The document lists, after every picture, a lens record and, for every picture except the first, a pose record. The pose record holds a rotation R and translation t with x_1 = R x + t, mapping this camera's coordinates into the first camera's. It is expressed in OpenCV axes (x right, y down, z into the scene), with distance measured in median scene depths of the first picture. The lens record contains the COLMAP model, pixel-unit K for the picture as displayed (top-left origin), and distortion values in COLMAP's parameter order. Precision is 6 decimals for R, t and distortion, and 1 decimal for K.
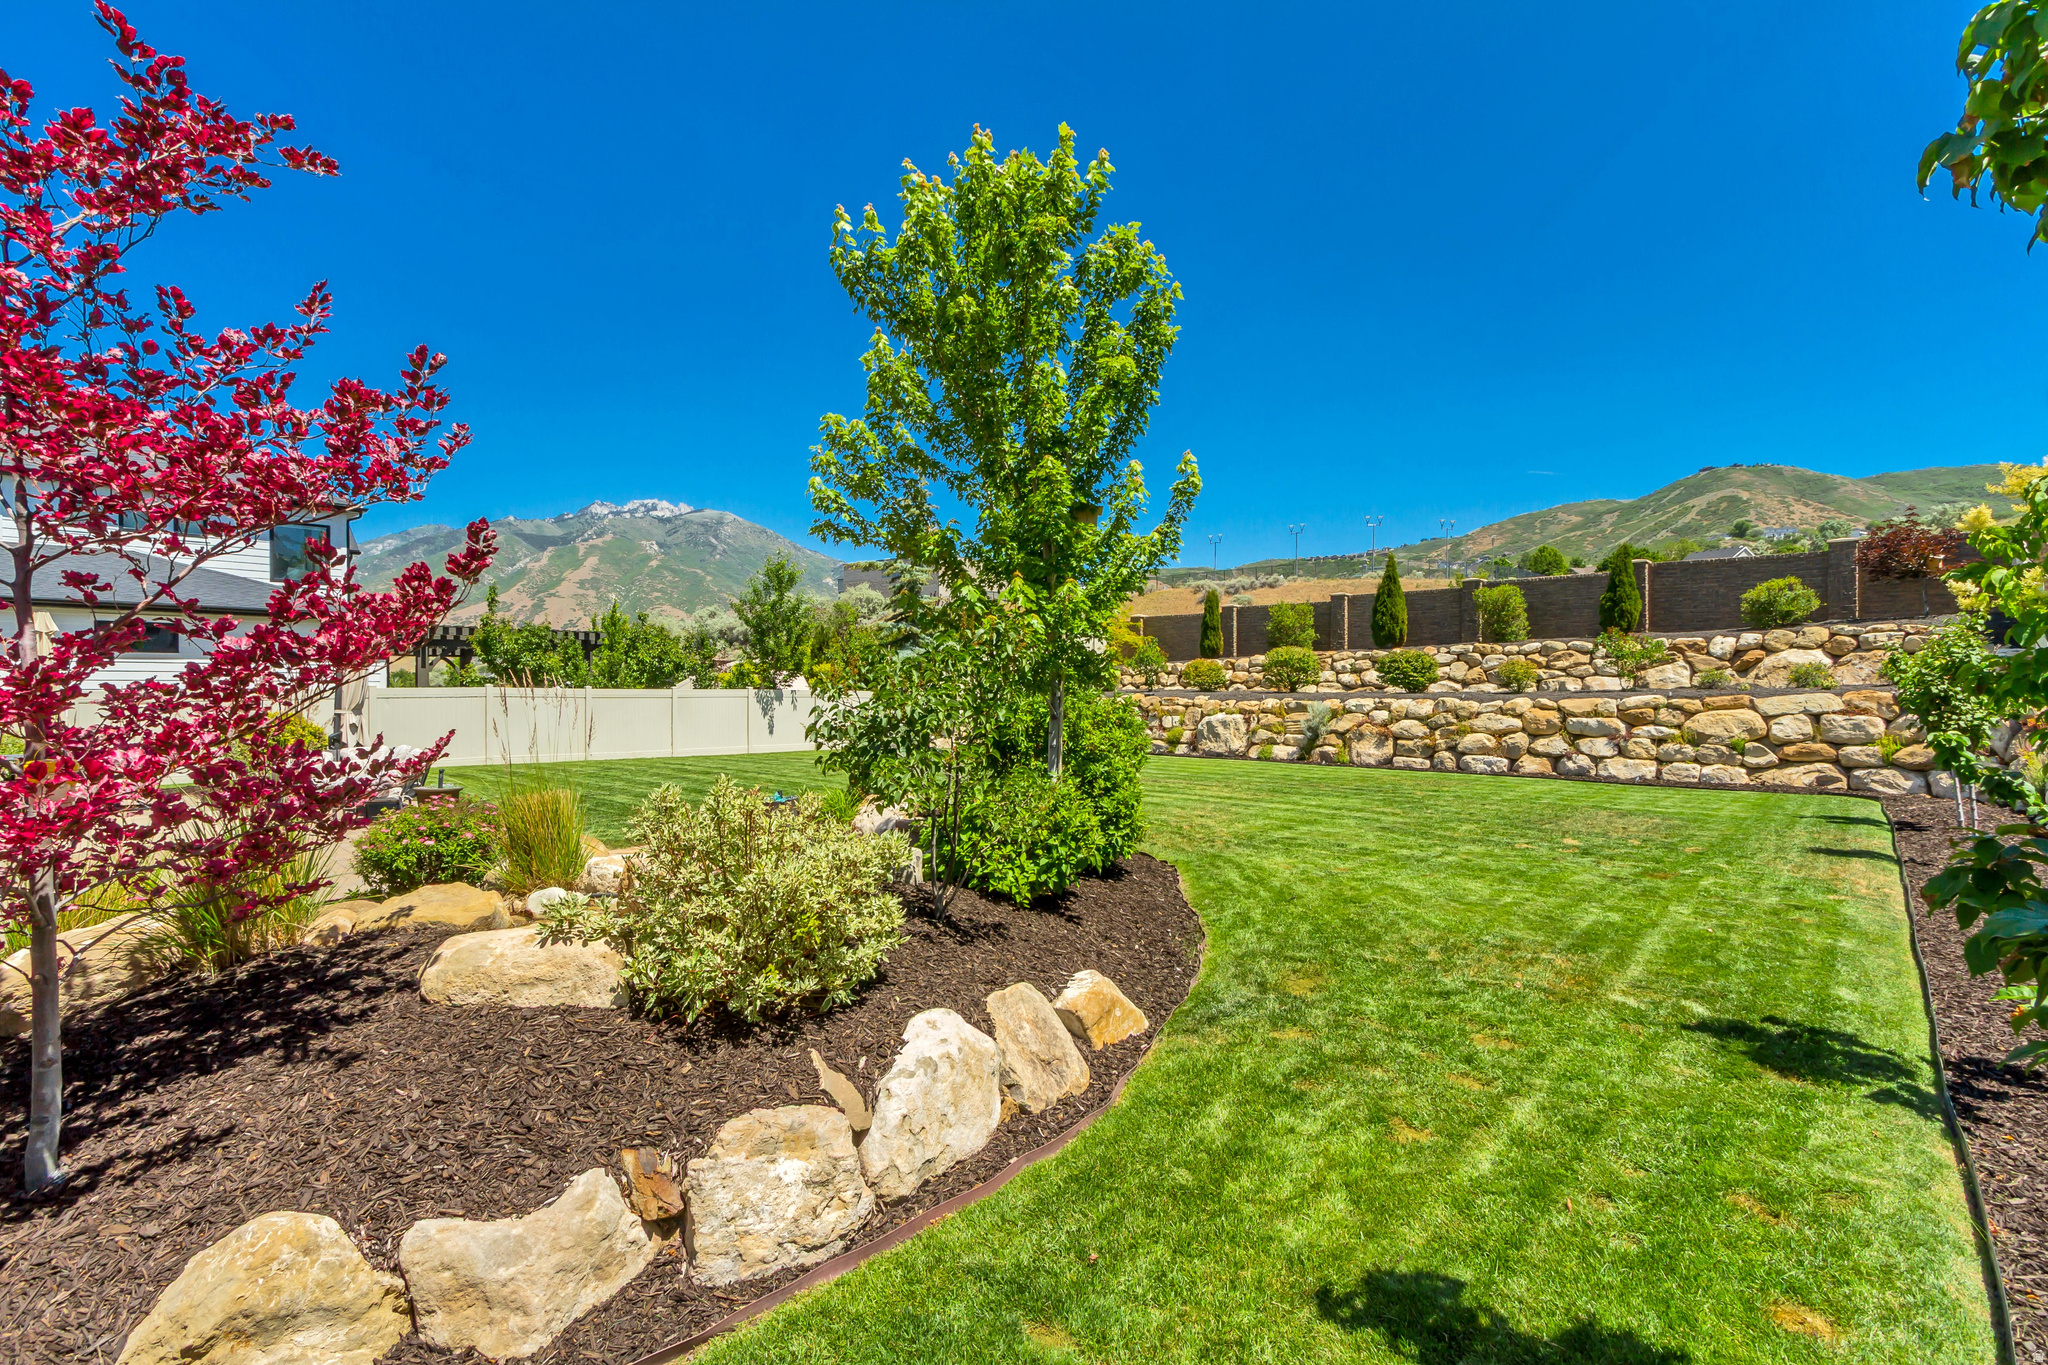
lens RADIAL K [[935.4, 0, 1022.8], [0, 935.4, 692.8], [0, 0, 1]] dist [0.004470, 0.000077]
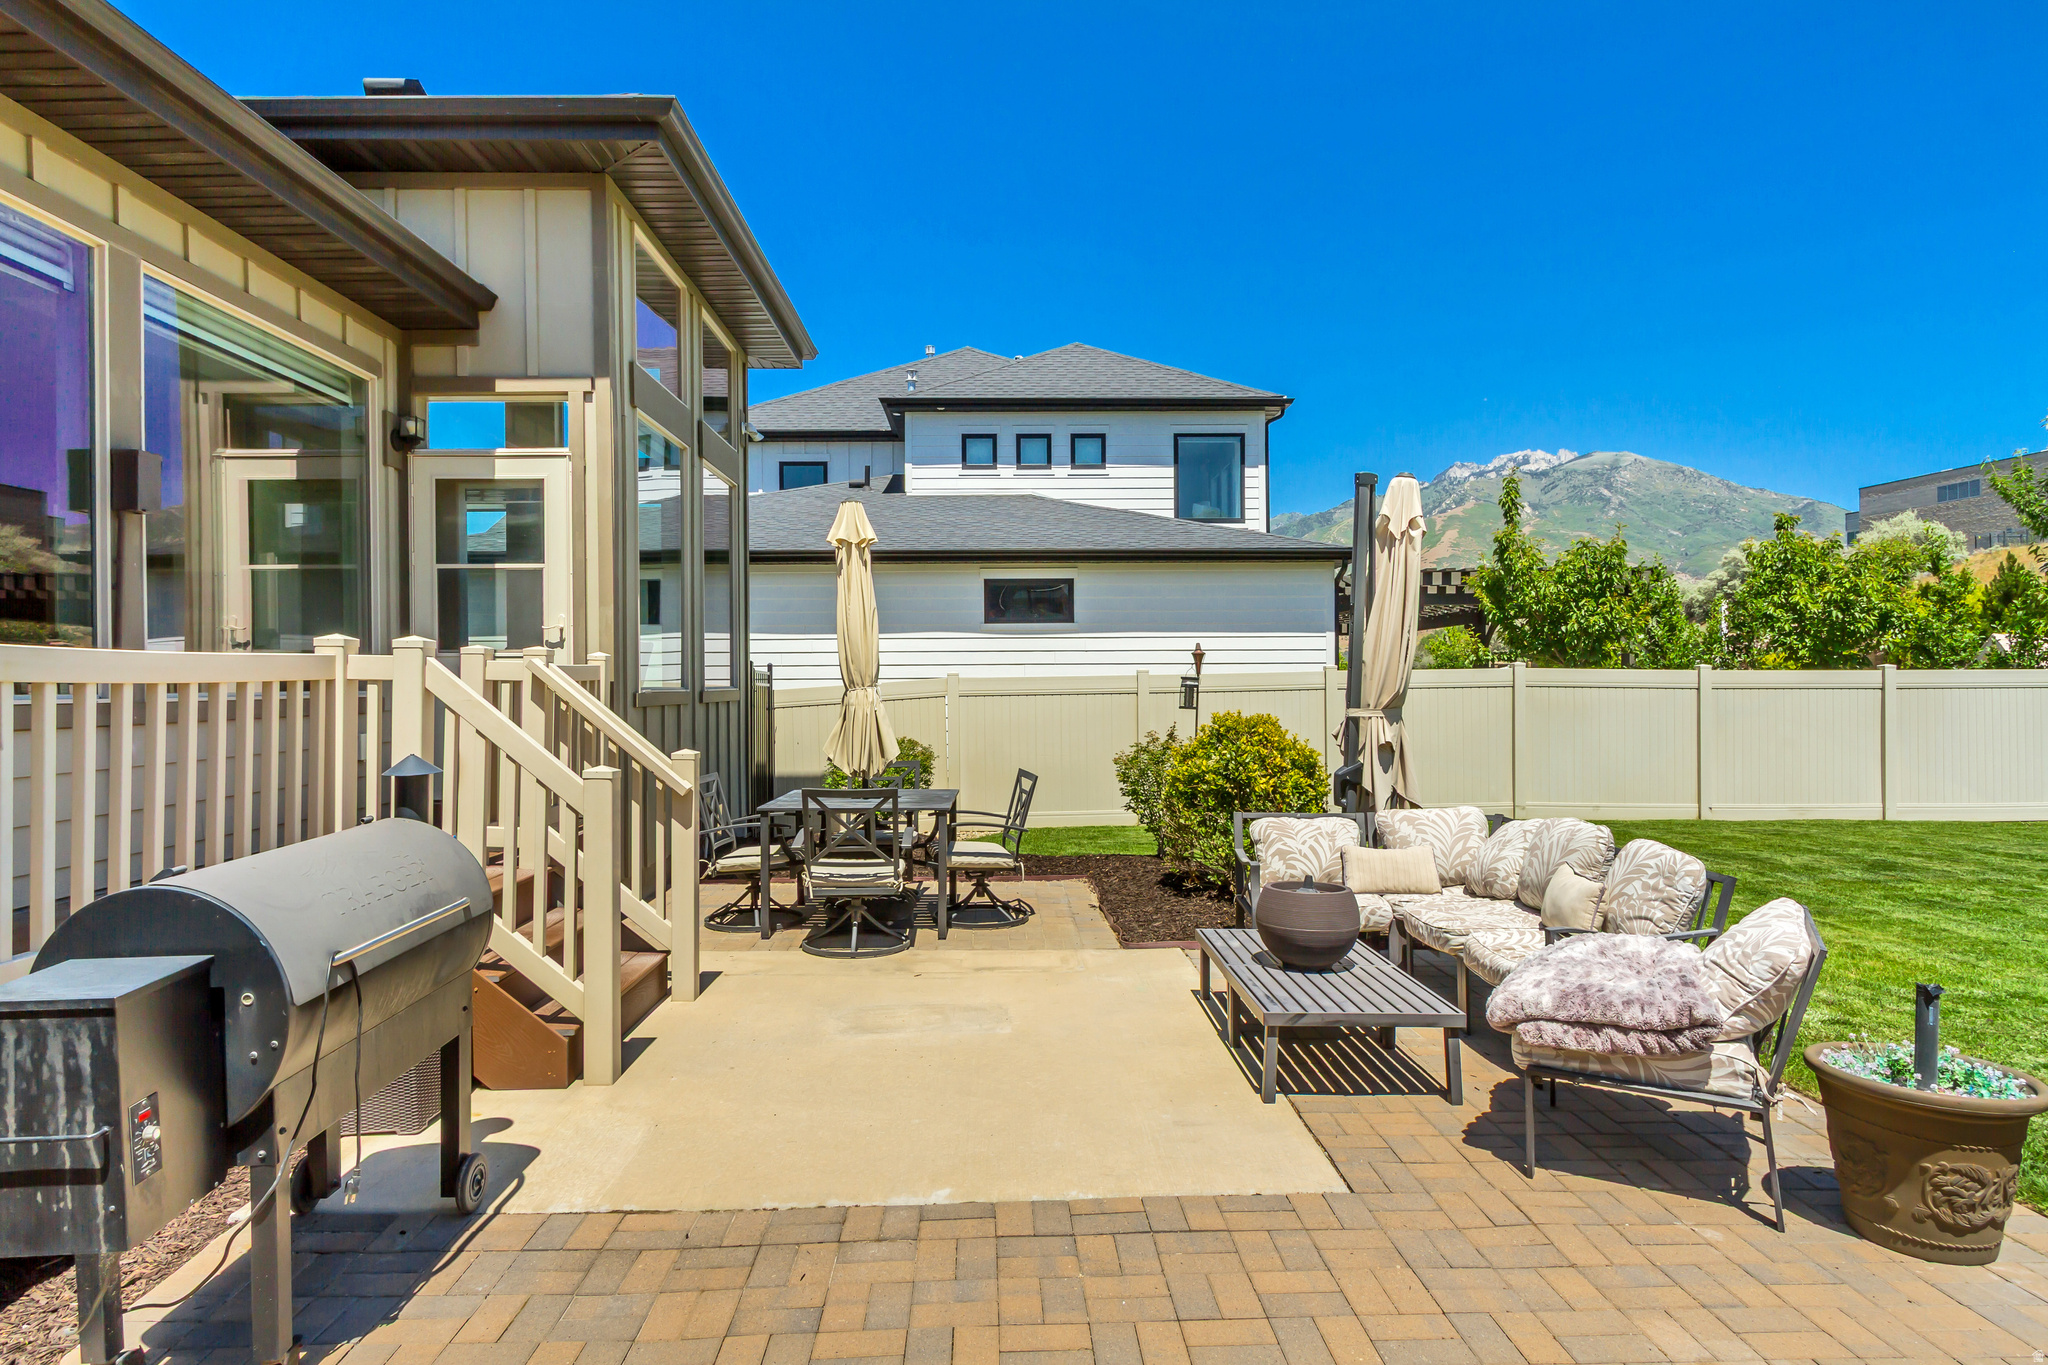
lens RADIAL K [[1156.3, 0, 1022.8], [0, 1156.3, 687.8], [0, 0, 1]] dist [0.013059, 0.000496]
pose [[0.706895, -0.004876, -0.707302, -0.277789], [0.001868, 0.999986, -0.005027, 0.006434], [0.707316, 0.002232, 0.706894, 0.317775]]
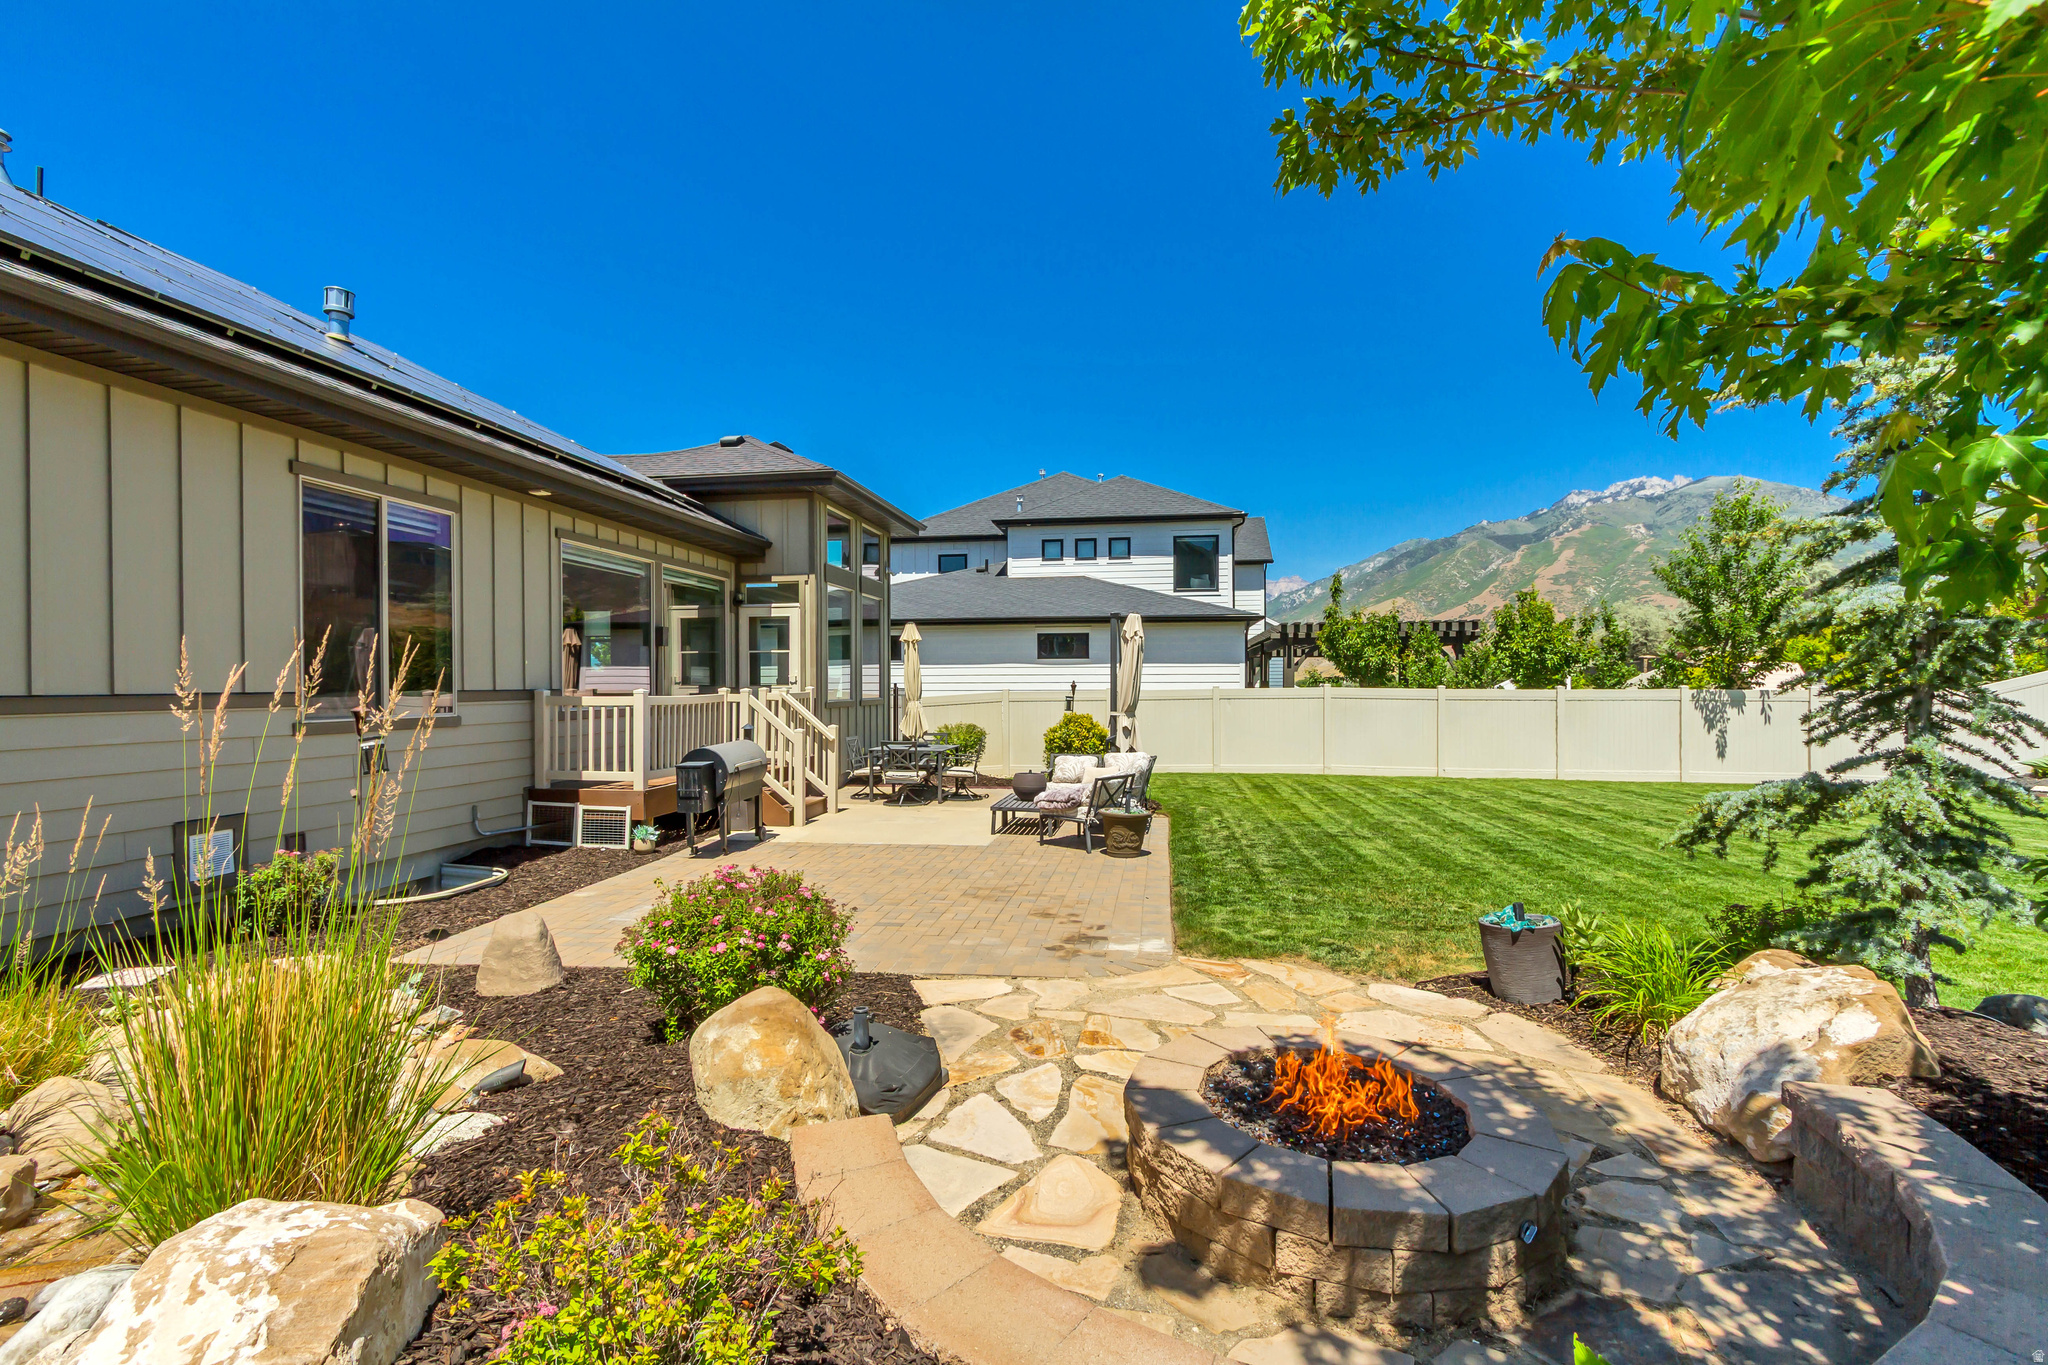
lens RADIAL K [[935.4, 0, 1015.5], [0, 935.4, 687.9], [0, 0, 1]] dist [0.004470, 0.000077]
pose [[0.570427, -0.002658, -0.821344, -0.006573], [-0.002101, 0.999987, -0.004696, -0.000896], [0.821345, 0.004405, 0.570414, 0.220623]]
